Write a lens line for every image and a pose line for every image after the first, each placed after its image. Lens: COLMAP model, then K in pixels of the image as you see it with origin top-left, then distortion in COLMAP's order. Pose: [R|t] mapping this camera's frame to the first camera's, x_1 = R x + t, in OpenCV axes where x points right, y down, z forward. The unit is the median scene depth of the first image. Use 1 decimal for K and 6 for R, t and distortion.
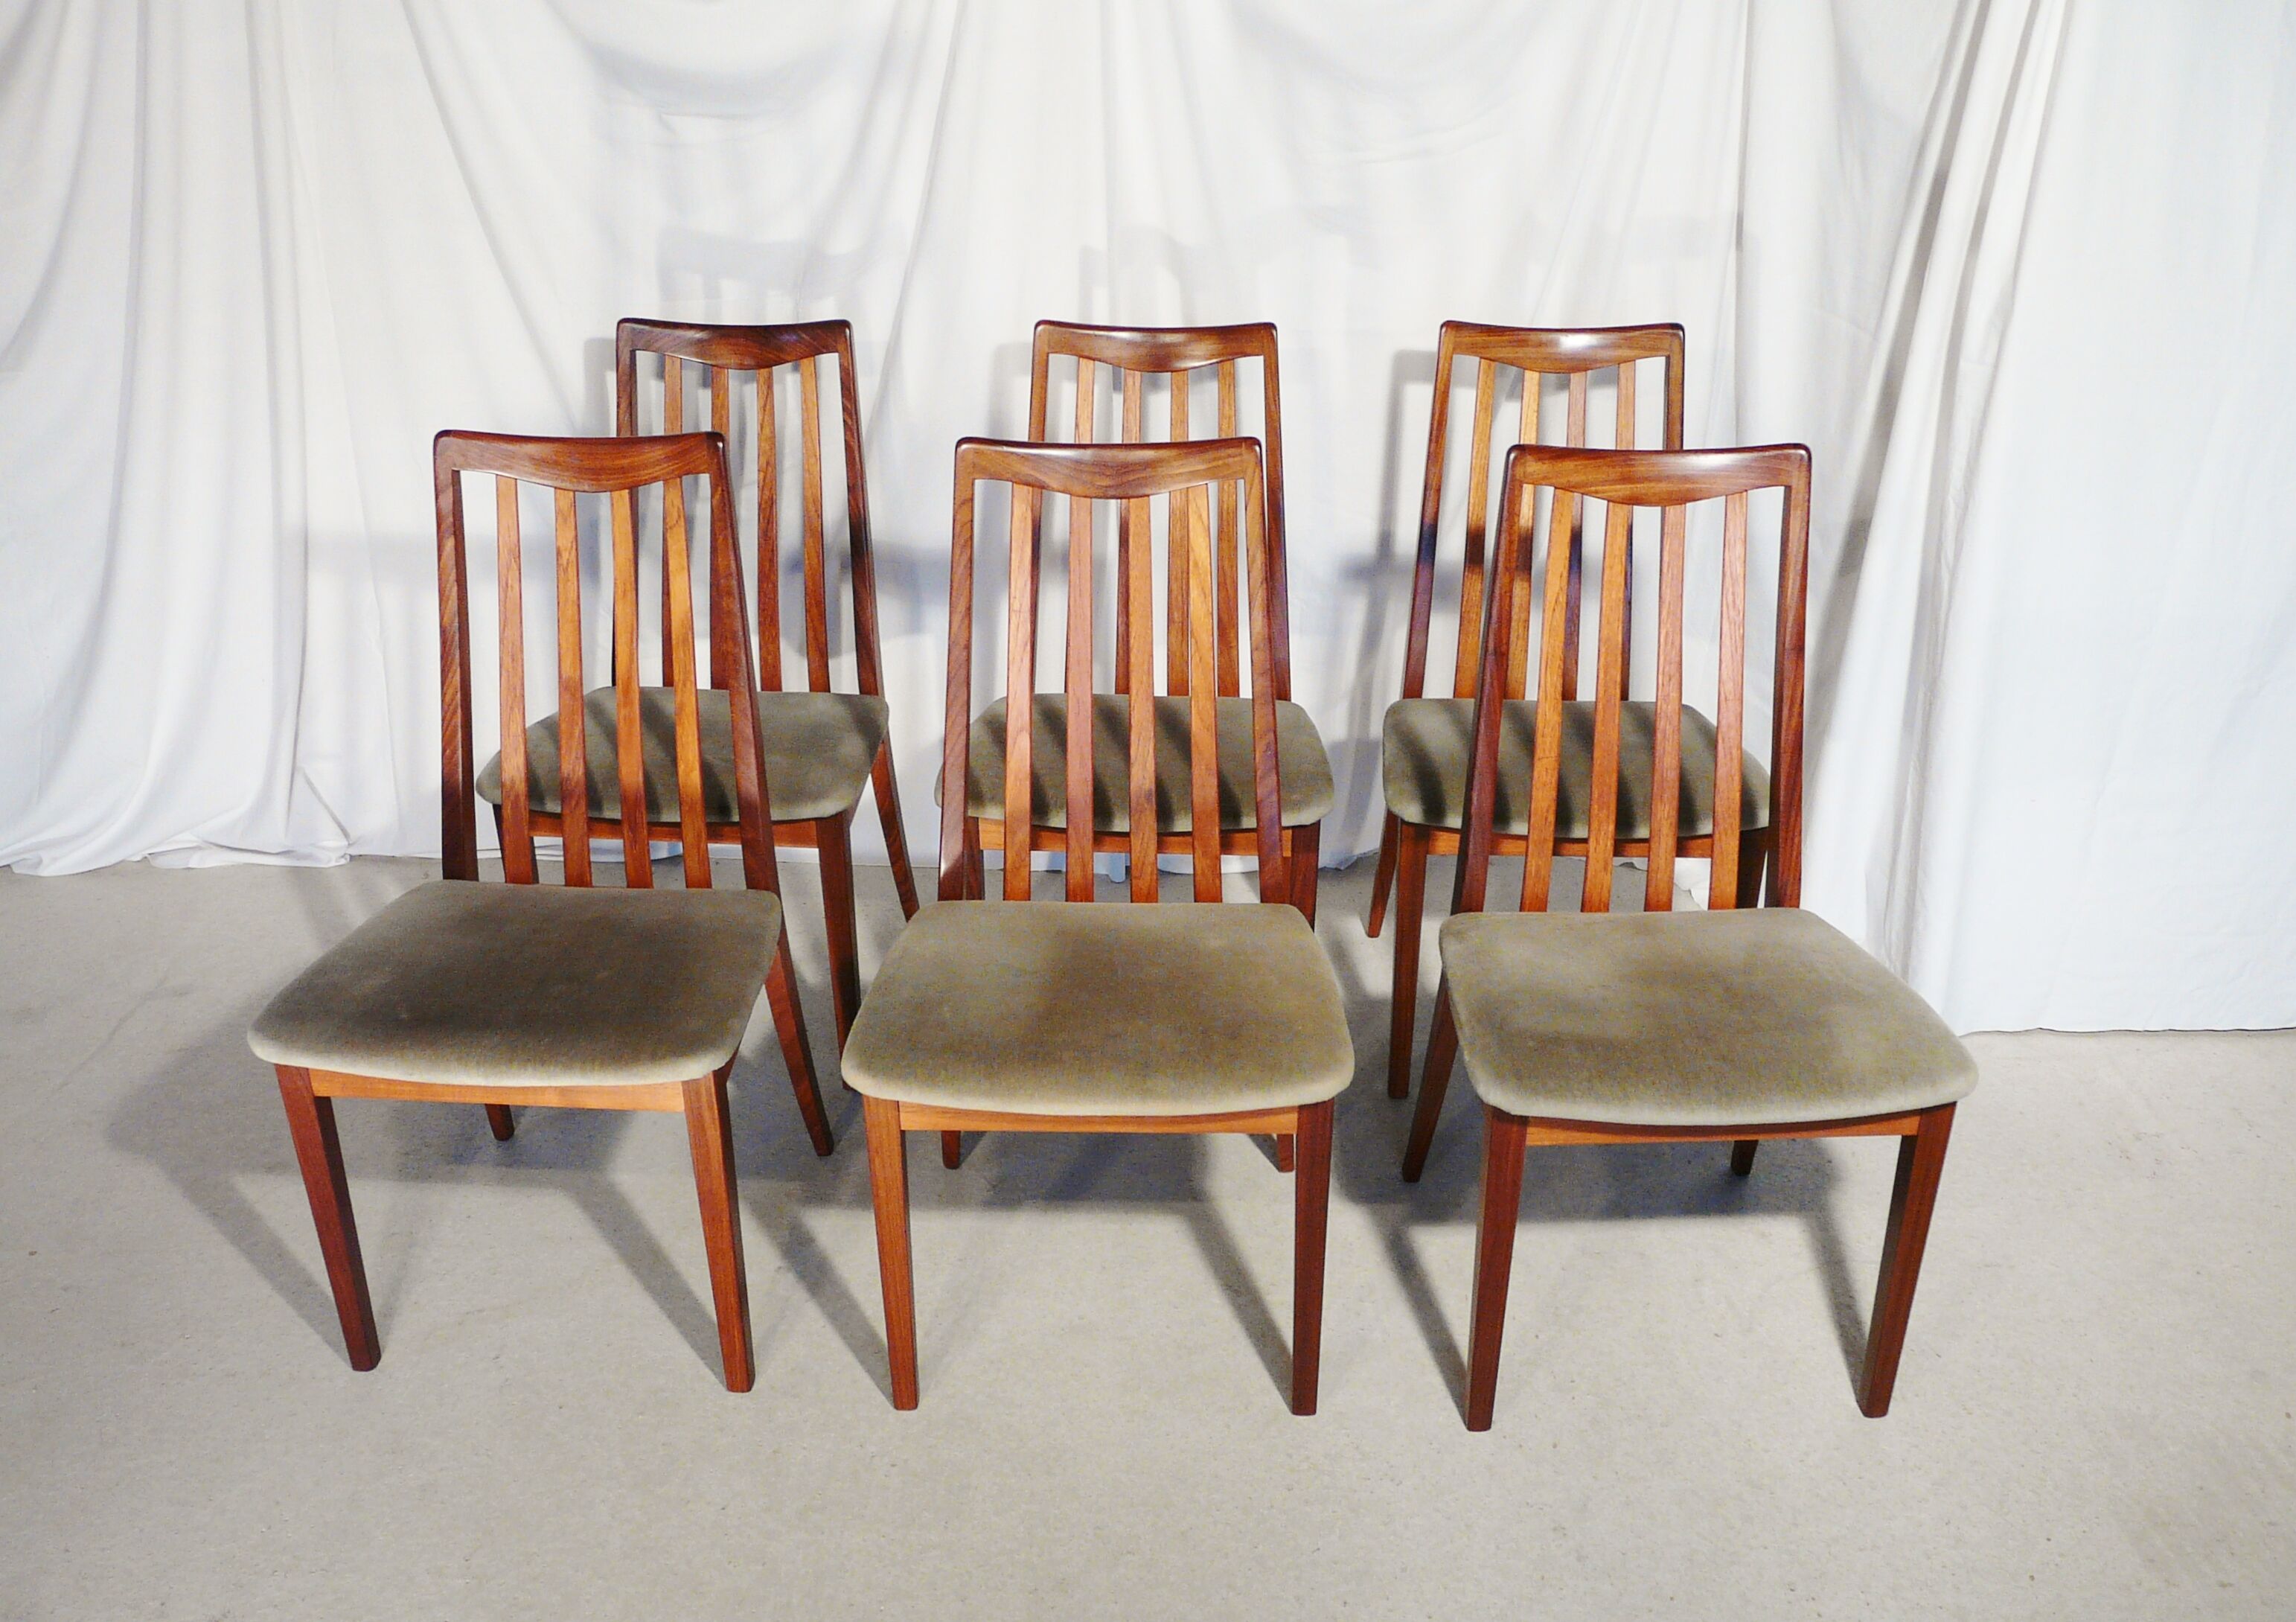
lens RADIAL K [[1931.7, 0, 1148.0], [0, 1931.7, 811.0], [0, 0, 1]] dist [-0.014407, -0.004316]
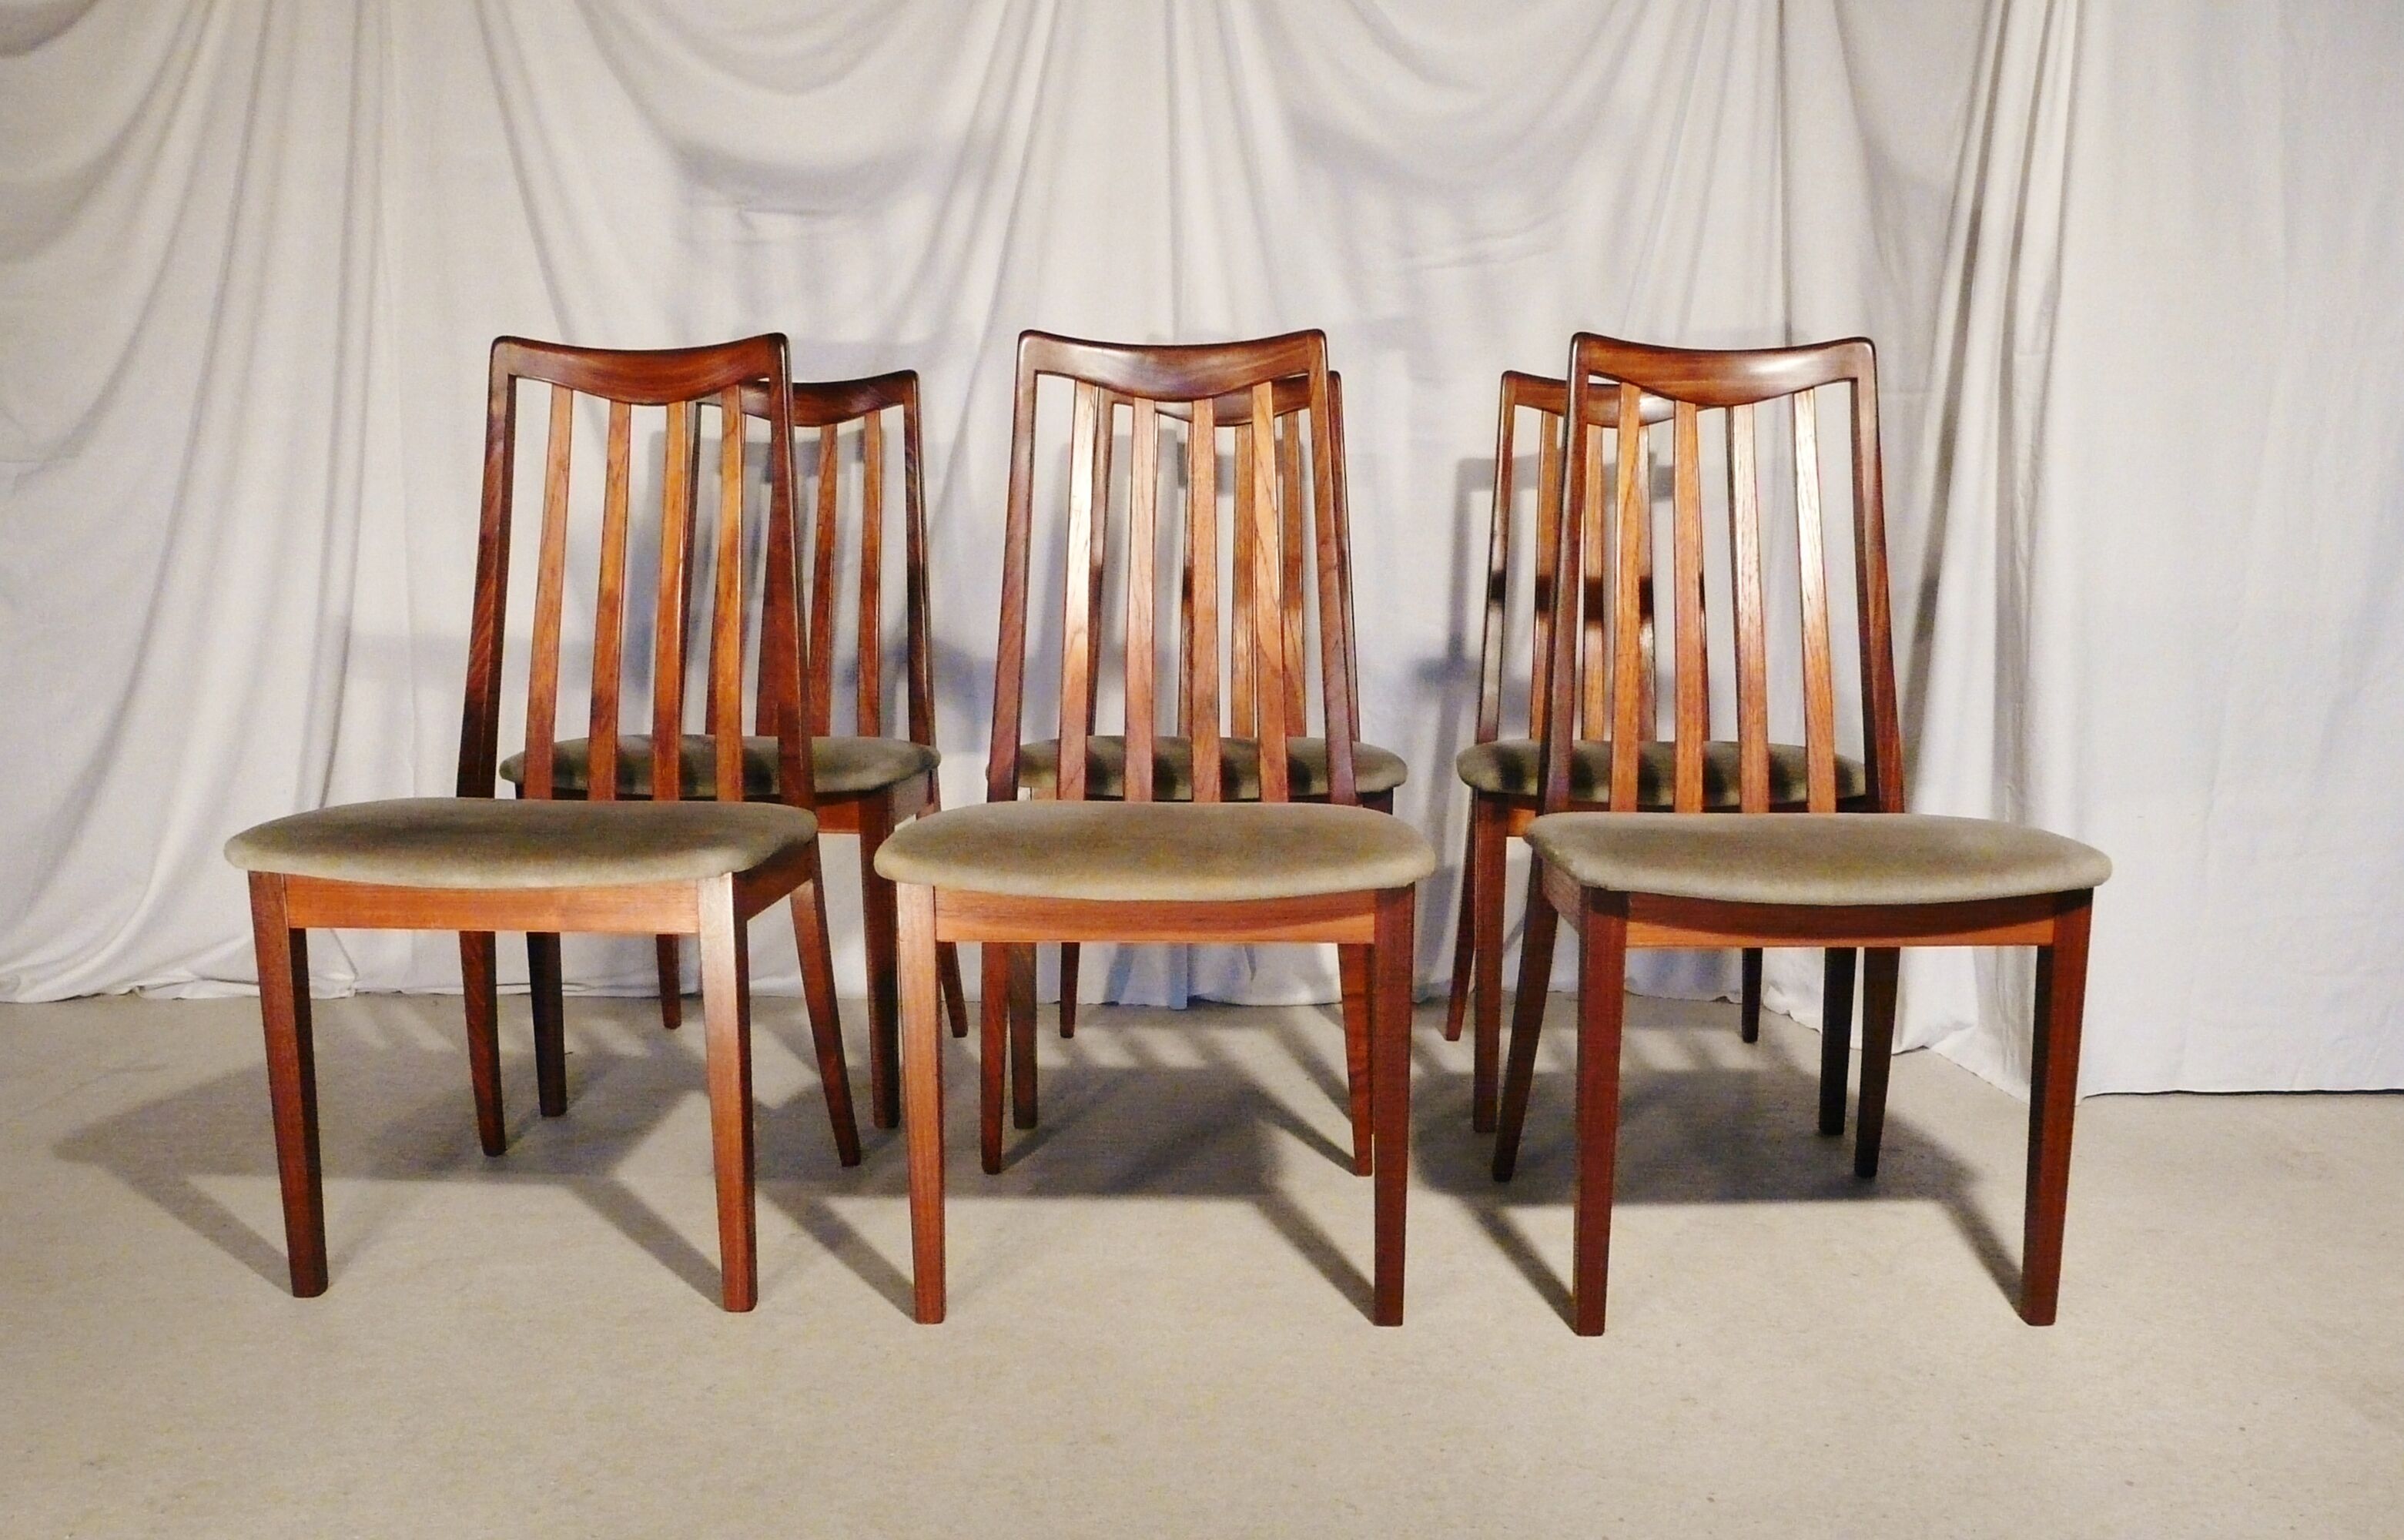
lens RADIAL K [[1980.2, 0, 1243.4], [0, 1980.2, 767.6], [0, 0, 1]] dist [-0.000621, -0.035004]
pose [[0.999874, 0.002097, 0.015749, 0.000403], [0.002116, 0.964838, -0.262835, 0.249863], [-0.015746, 0.262835, 0.964712, 0.059766]]
